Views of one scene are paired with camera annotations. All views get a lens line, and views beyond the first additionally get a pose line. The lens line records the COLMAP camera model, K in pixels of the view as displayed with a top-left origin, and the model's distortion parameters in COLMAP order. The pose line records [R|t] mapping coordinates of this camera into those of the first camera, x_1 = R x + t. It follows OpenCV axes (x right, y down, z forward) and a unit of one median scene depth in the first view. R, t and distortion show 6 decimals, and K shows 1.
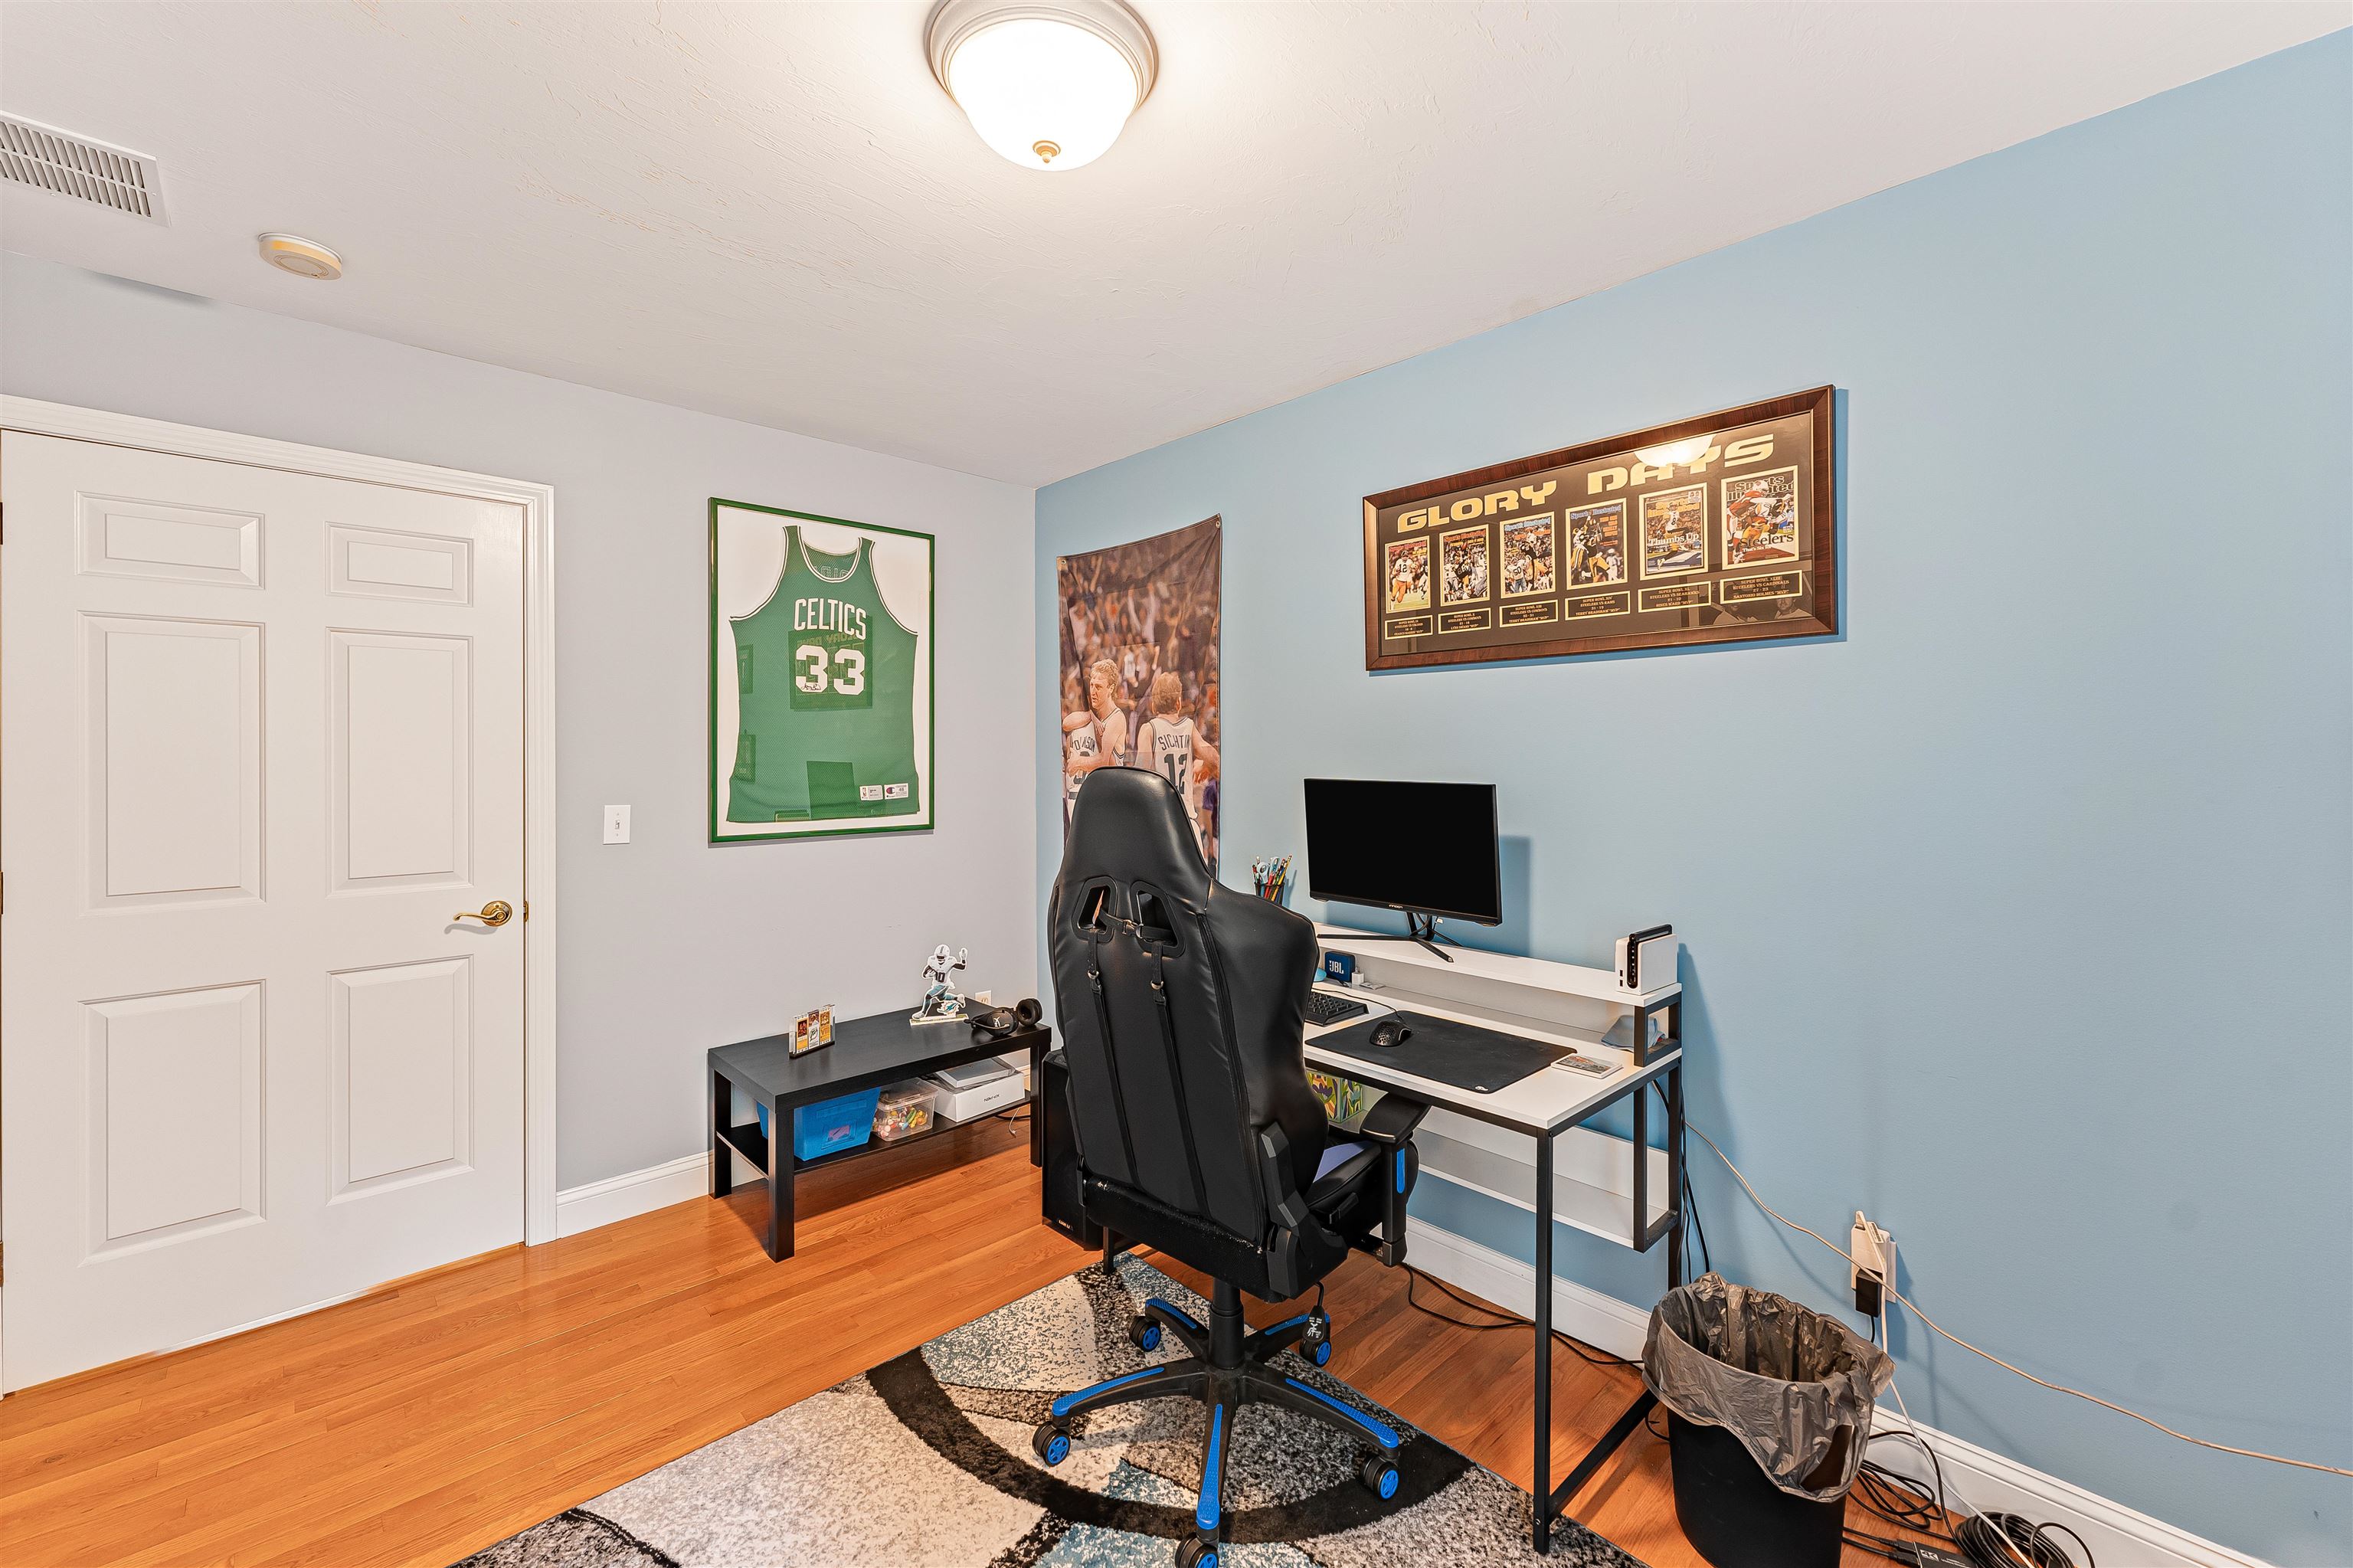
lens RADIAL K [[941.1, 0, 1203.7], [0, 941.1, 768.8], [0, 0, 1]] dist [0.000028, -0.000104]
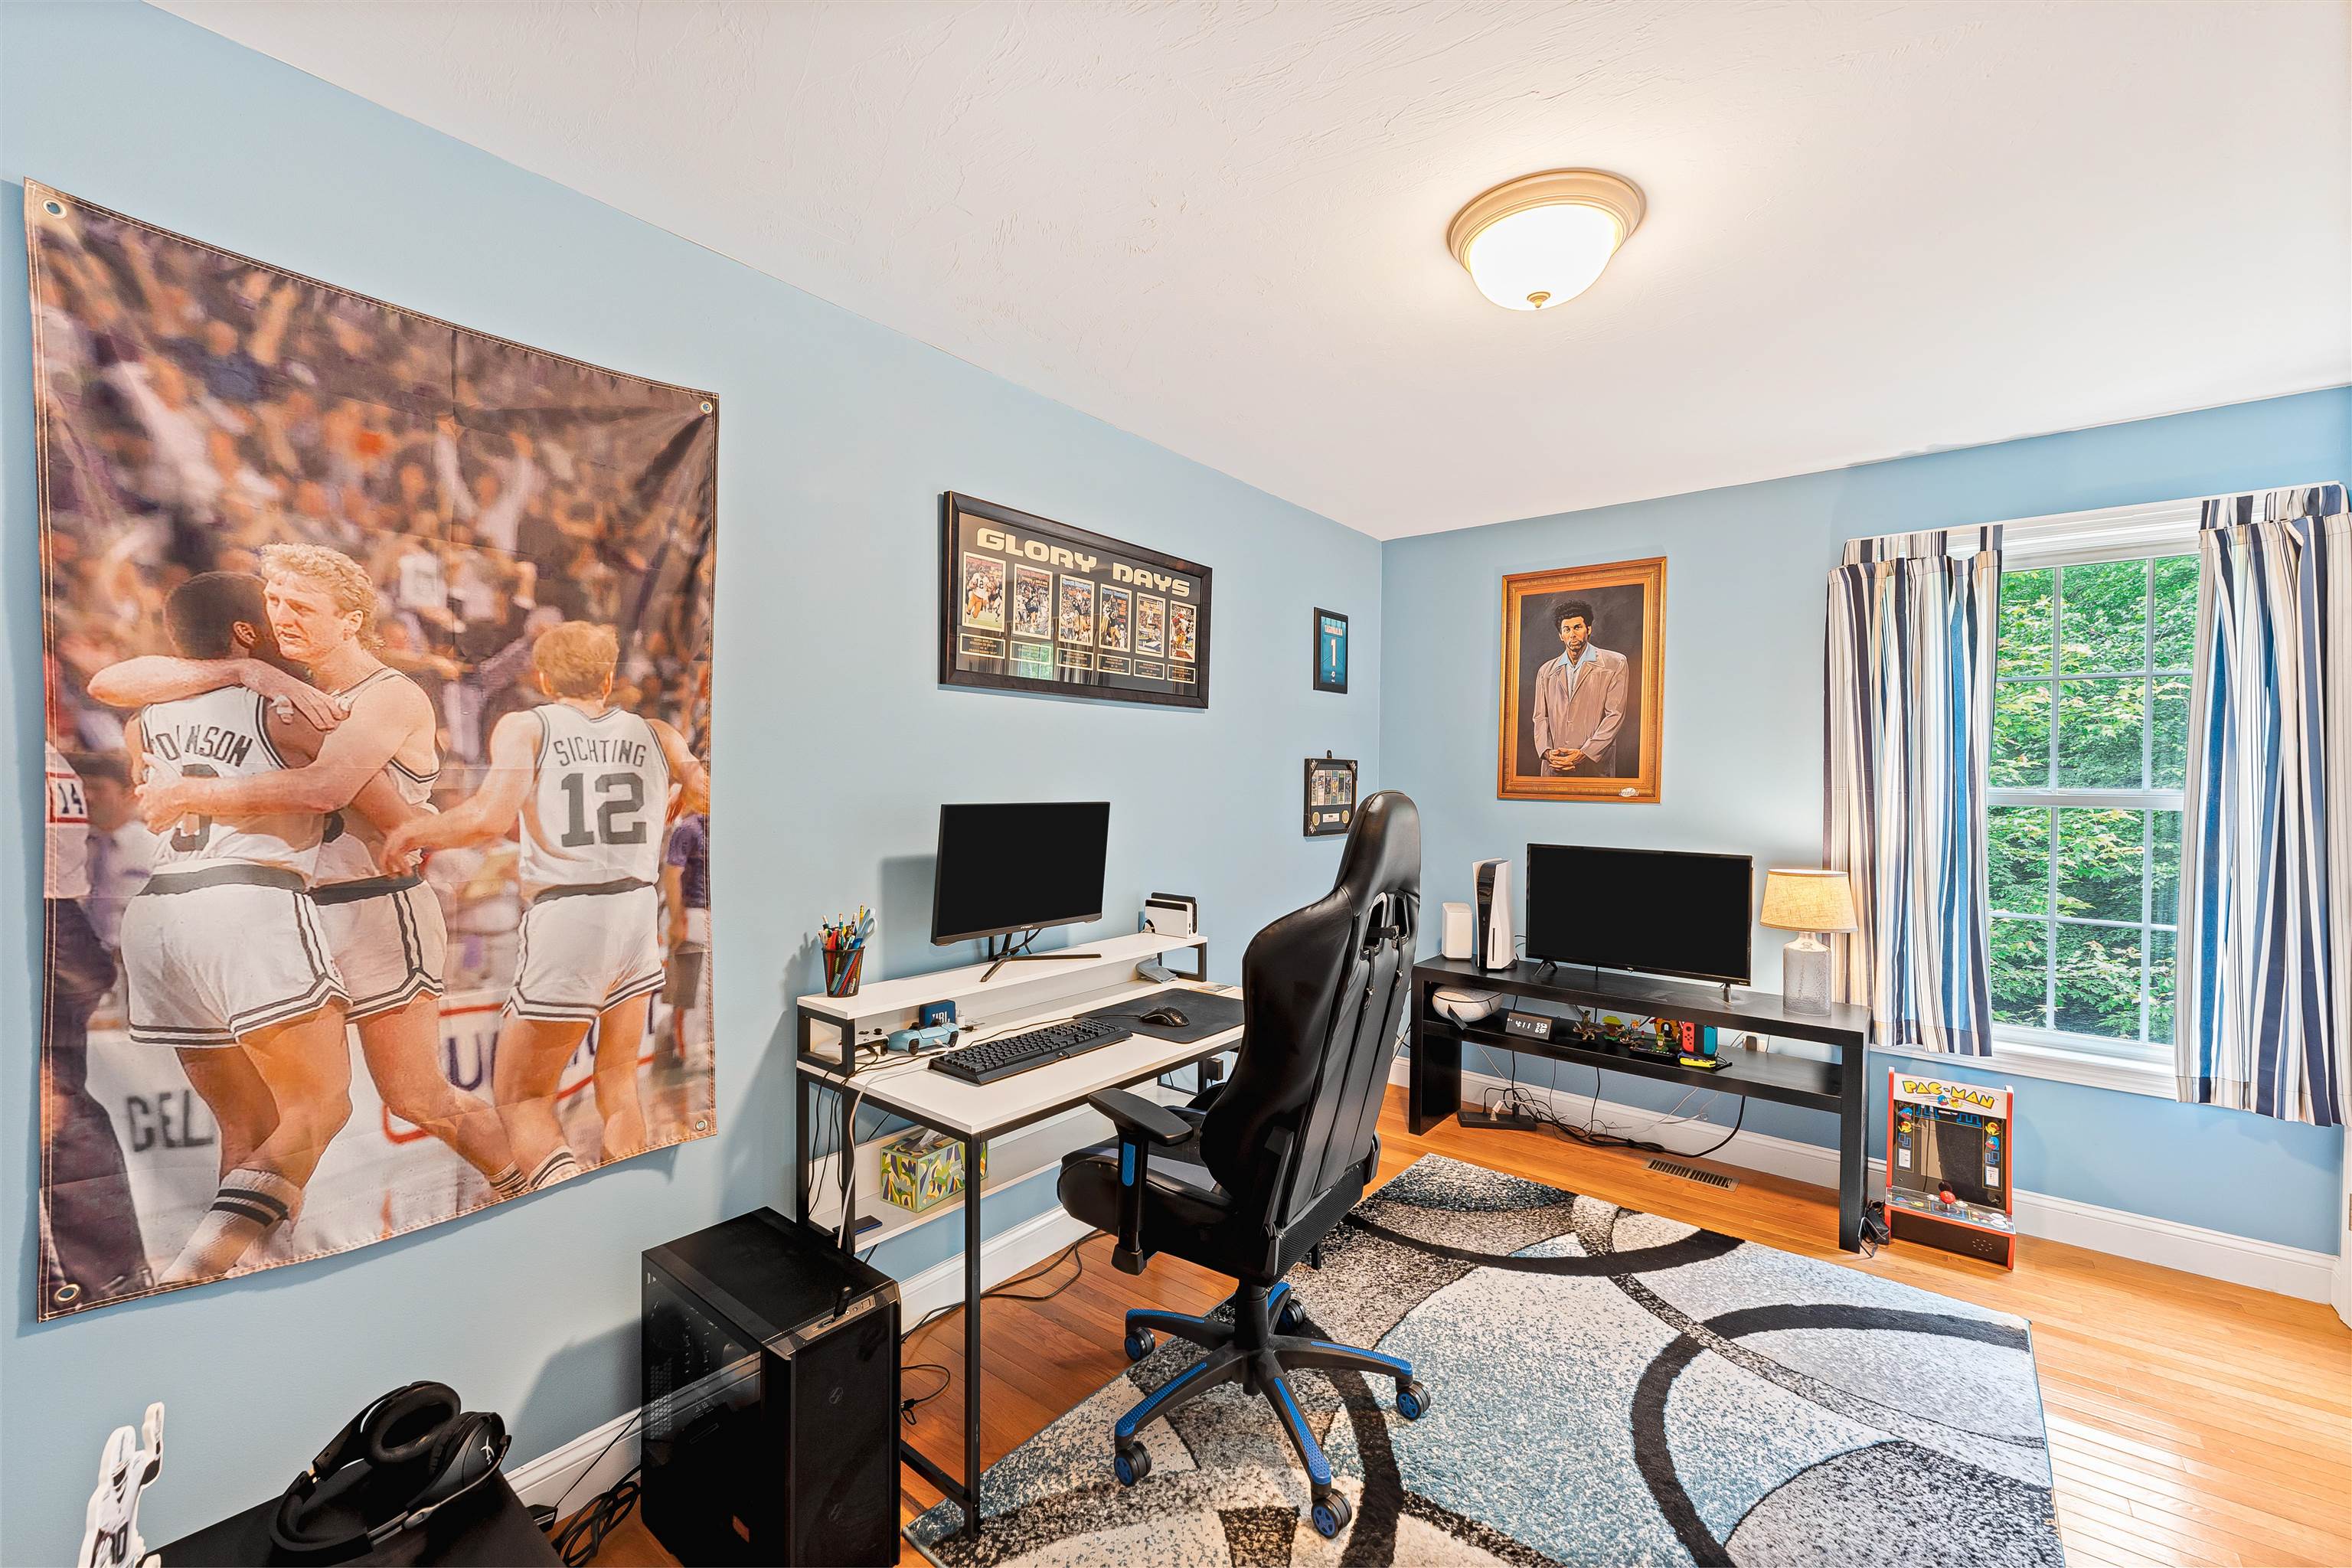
lens RADIAL K [[954.5, 0, 1176.2], [0, 954.5, 784.9], [0, 0, 1]] dist [0.000528, -0.000064]
pose [[-0.126412, -0.009837, 0.991929, -0.822804], [0.008204, 0.999906, 0.010962, -0.016385], [-0.991944, 0.009523, -0.126319, 0.966686]]
